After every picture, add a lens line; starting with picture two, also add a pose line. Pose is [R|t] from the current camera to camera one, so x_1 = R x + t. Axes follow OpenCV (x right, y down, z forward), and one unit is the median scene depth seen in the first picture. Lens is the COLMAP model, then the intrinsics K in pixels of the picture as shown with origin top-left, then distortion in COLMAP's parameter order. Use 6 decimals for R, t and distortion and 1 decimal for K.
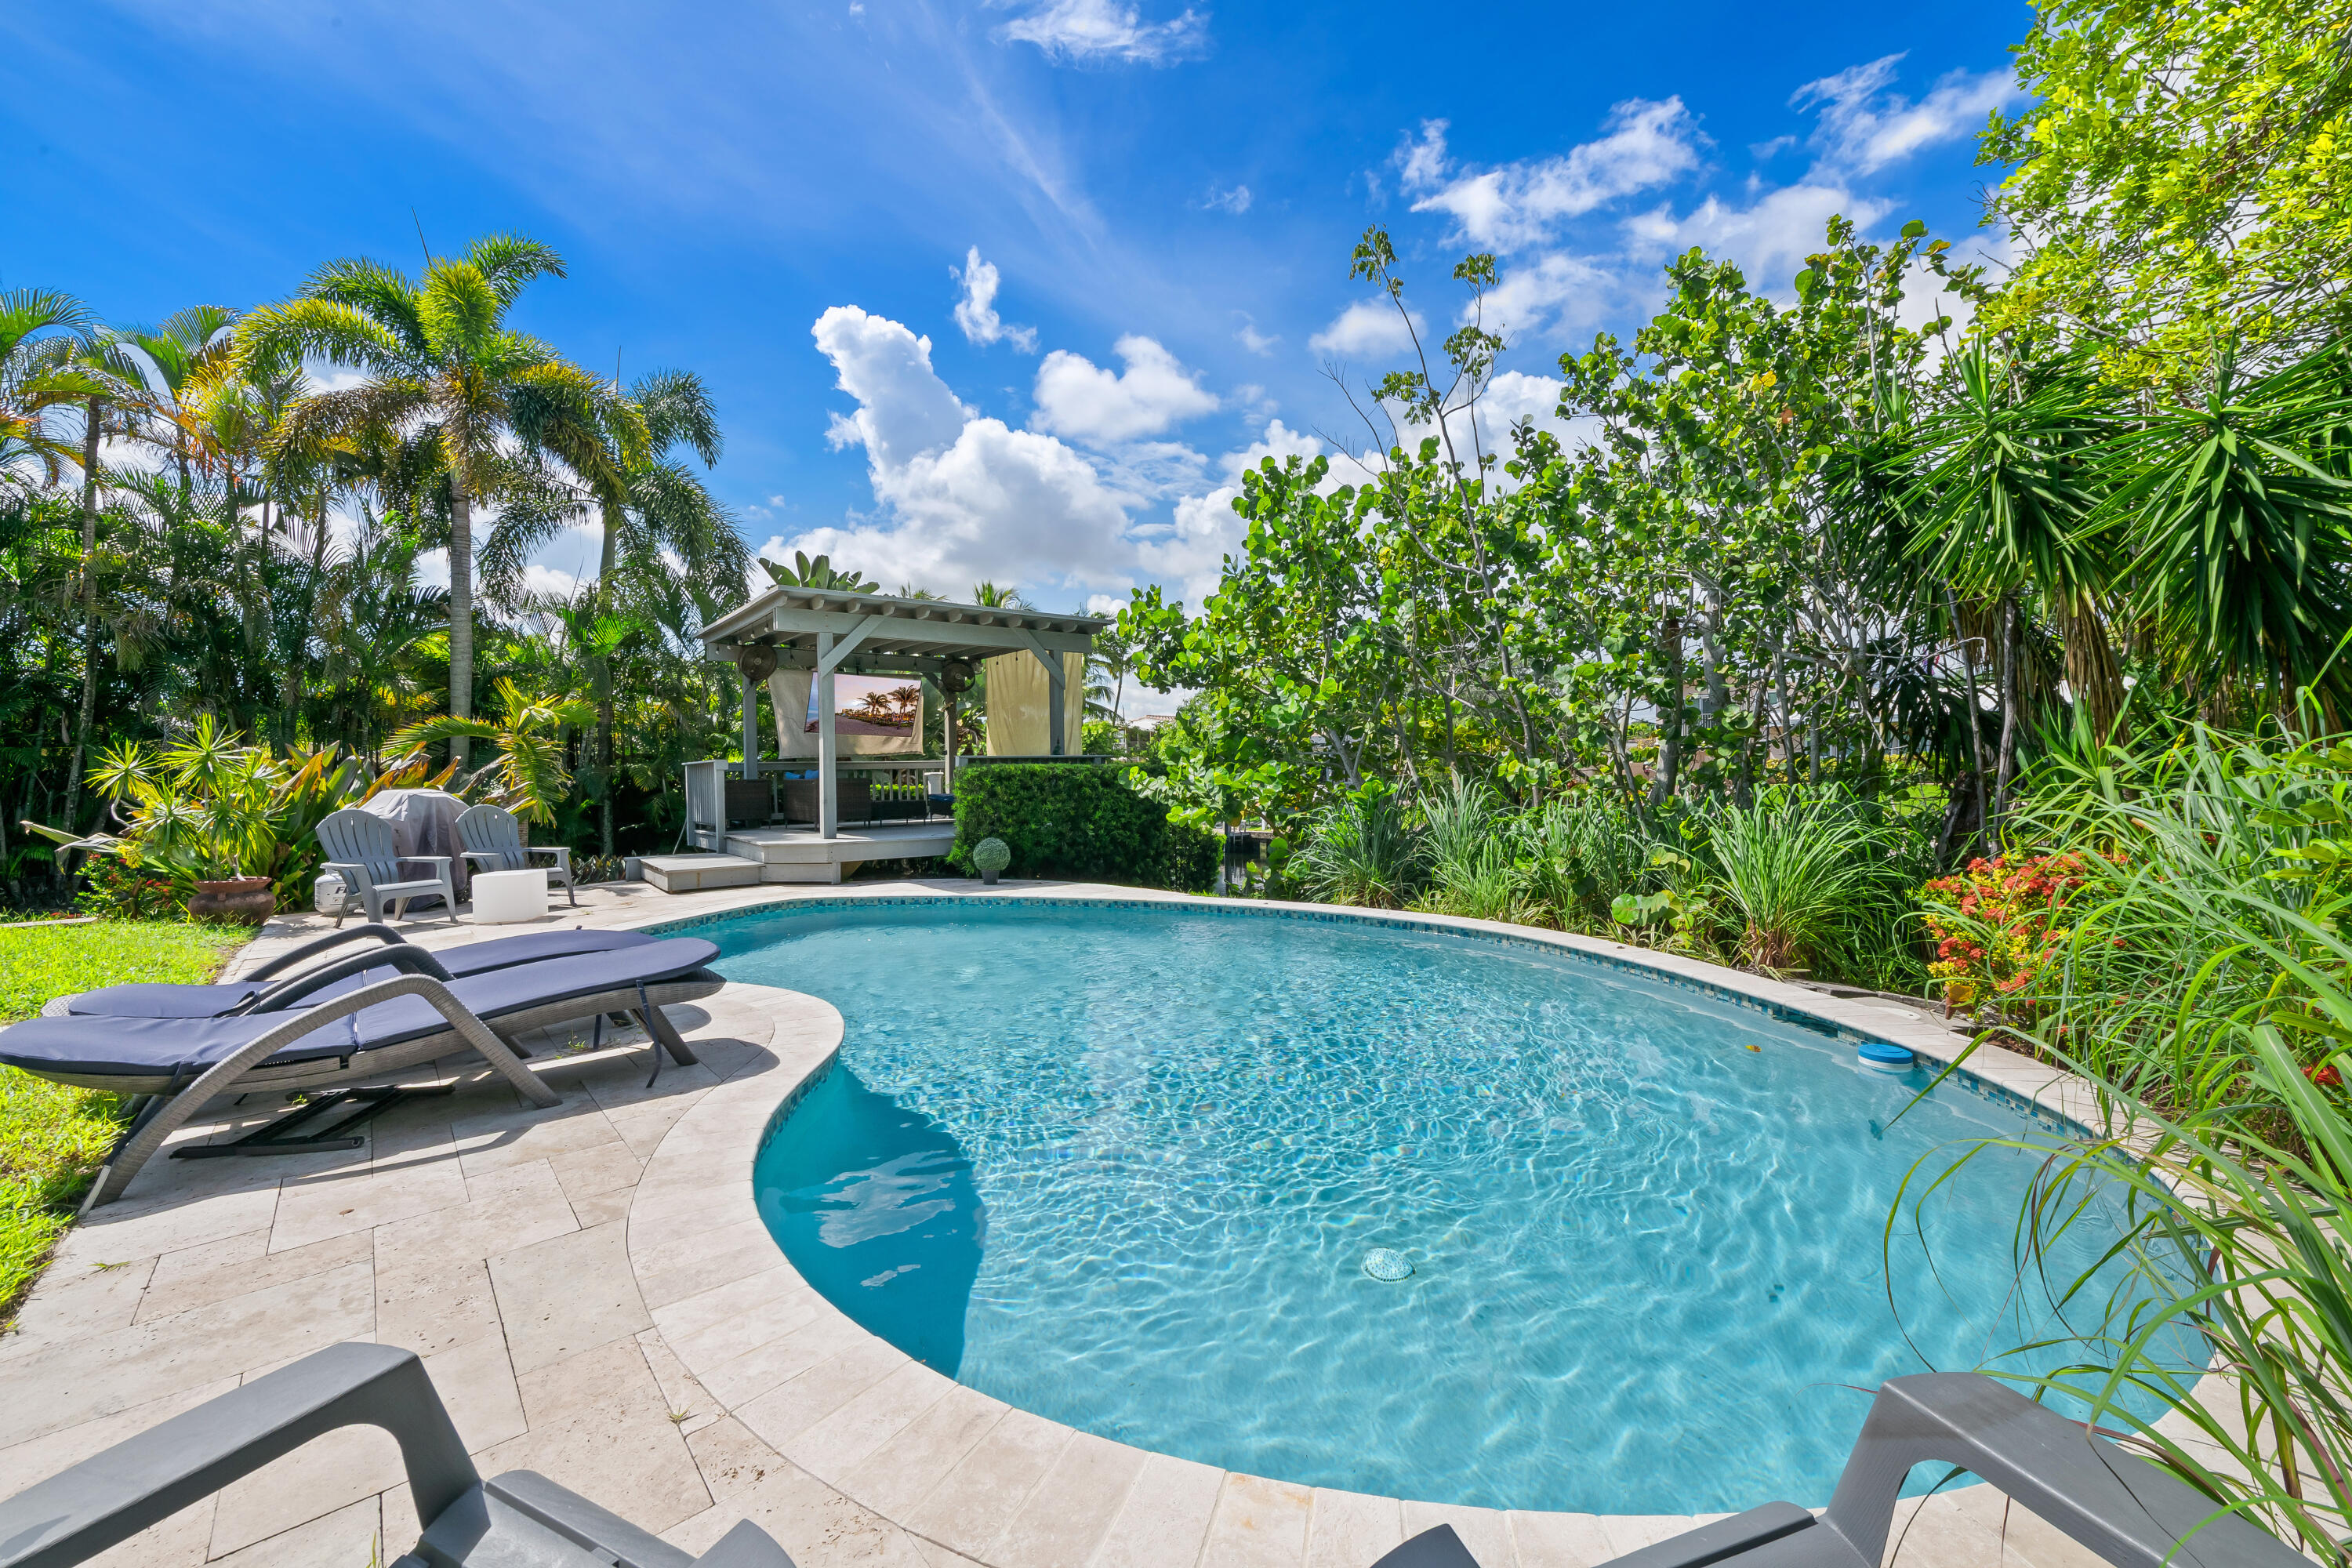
lens RADIAL K [[943.3, 0, 1180.6], [0, 943.3, 779.6], [0, 0, 1]] dist [-0.000136, -0.001173]
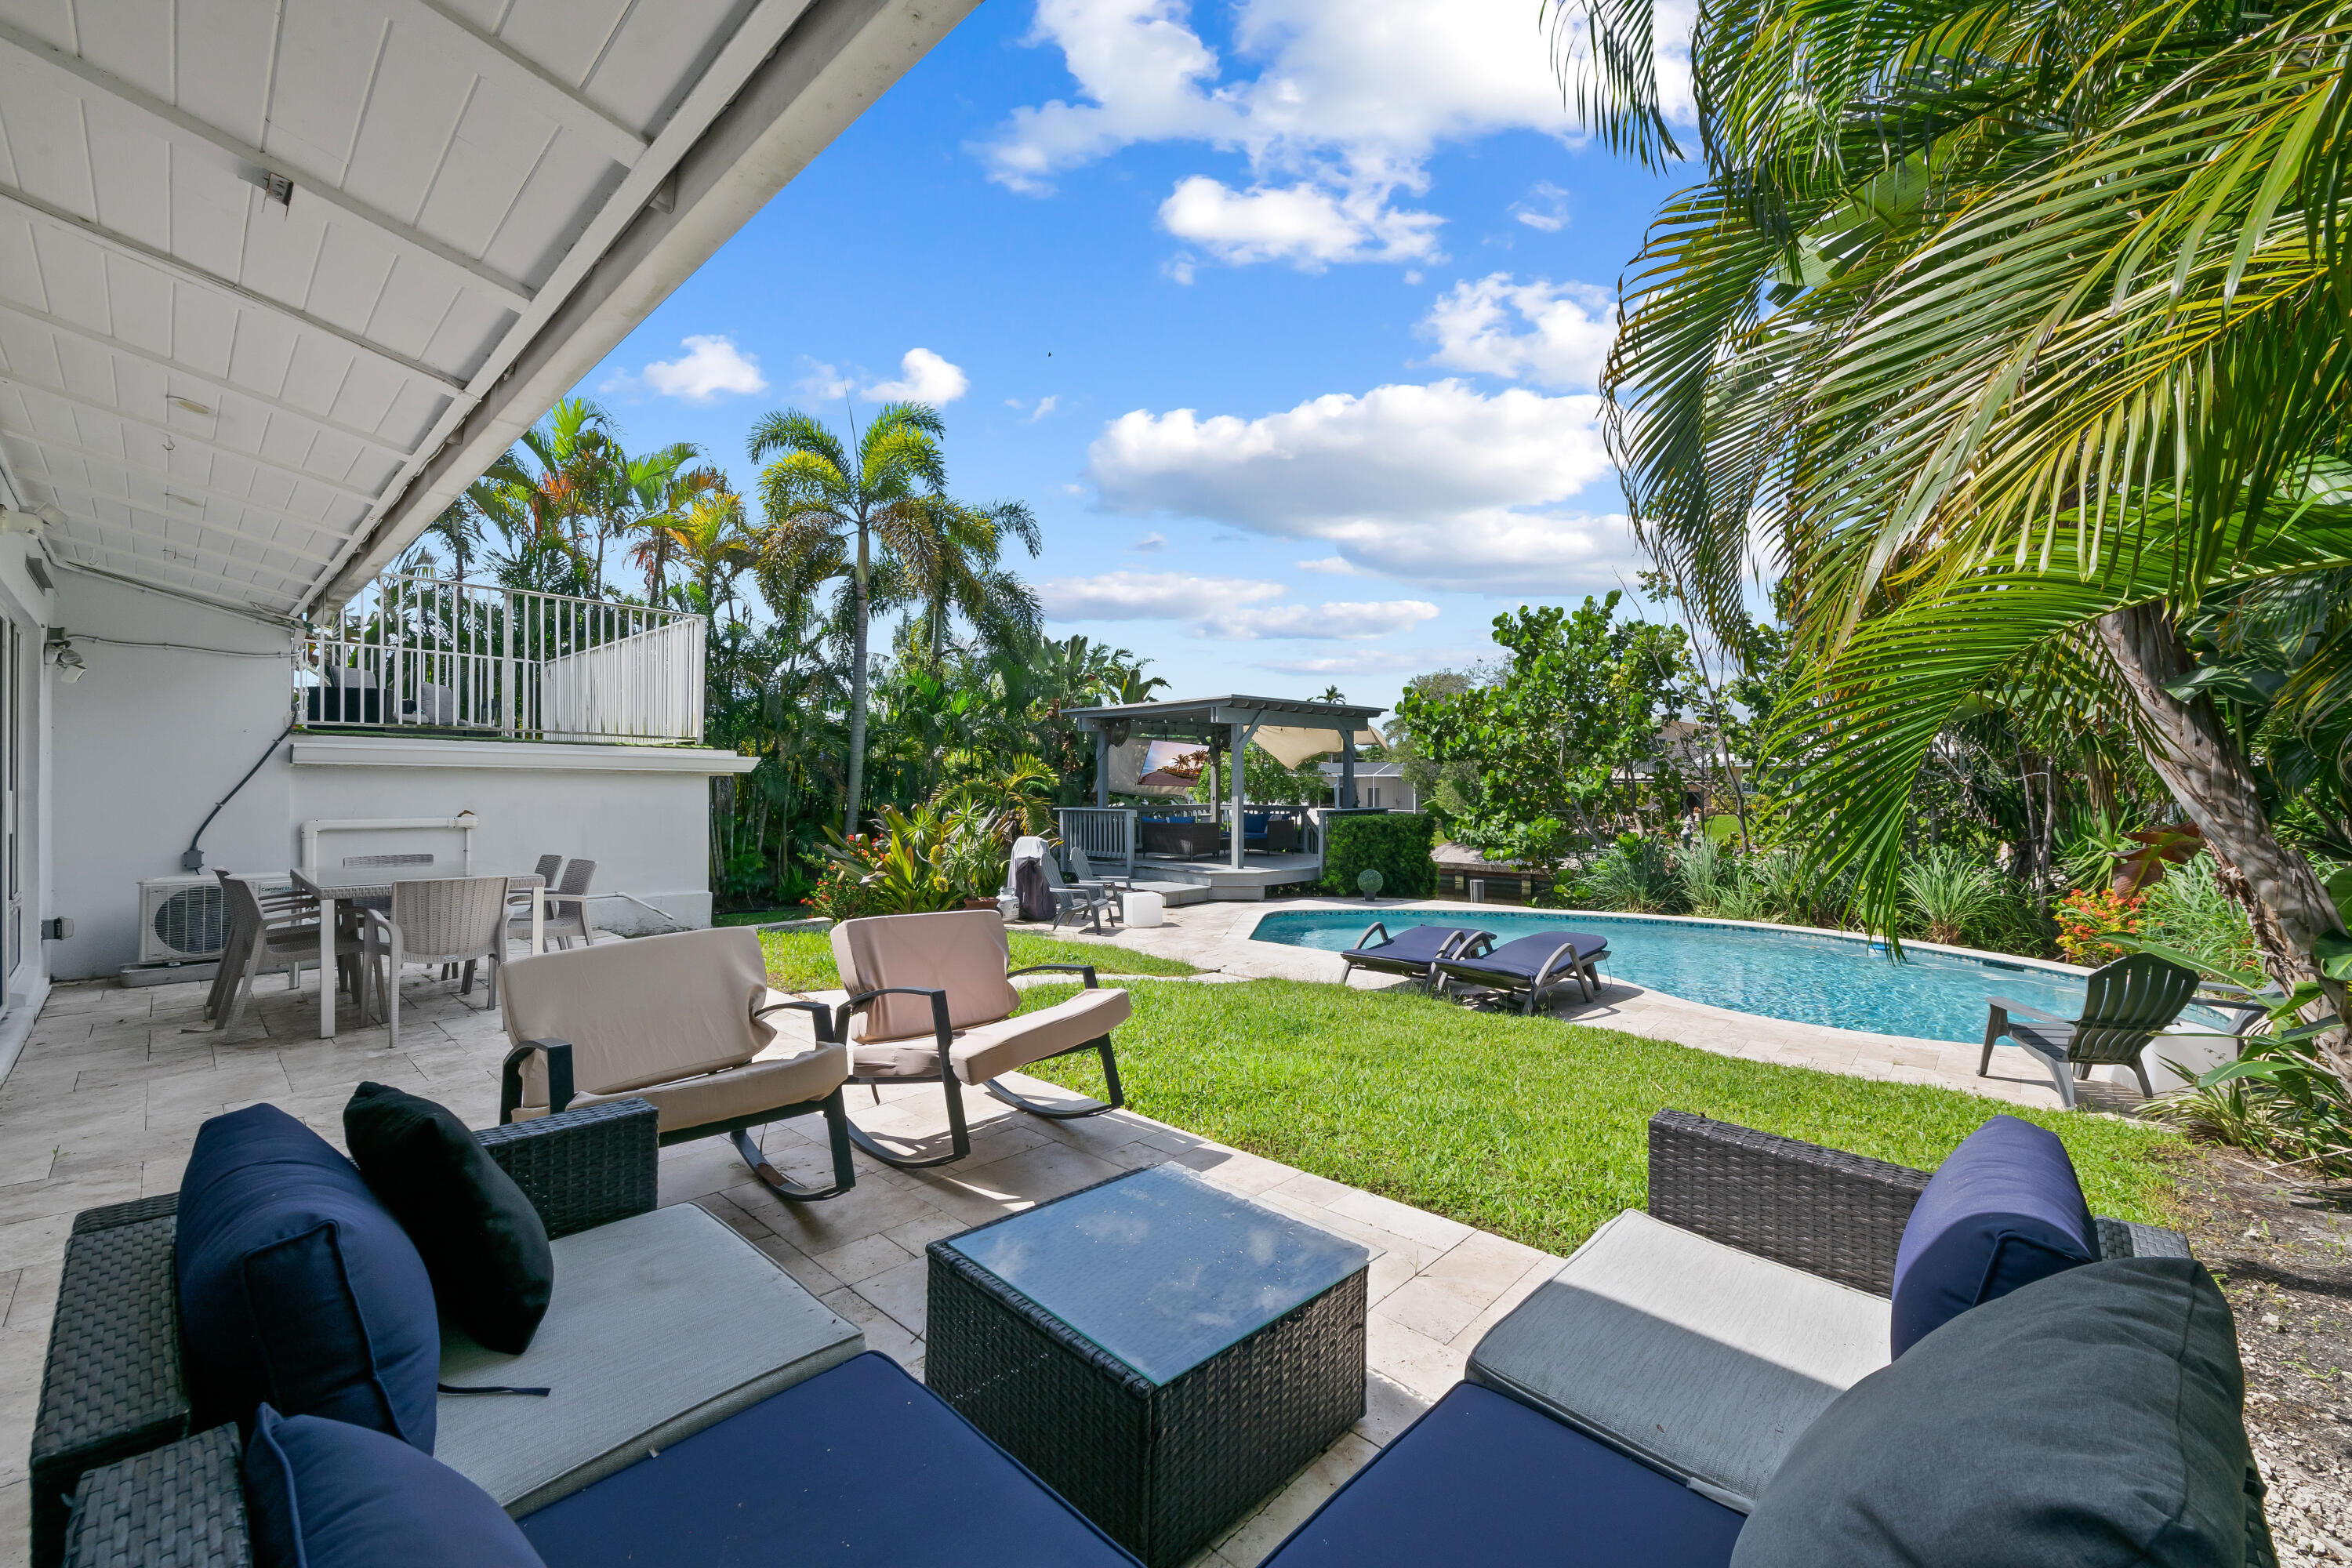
lens RADIAL K [[943.3, 0, 1170.9], [0, 943.3, 785.7], [0, 0, 1]] dist [-0.000136, -0.001173]
pose [[0.993647, 0.010330, 0.112069, -0.635390], [-0.009889, 0.999941, -0.004482, -0.055538], [-0.112108, 0.003345, 0.993690, -0.404972]]
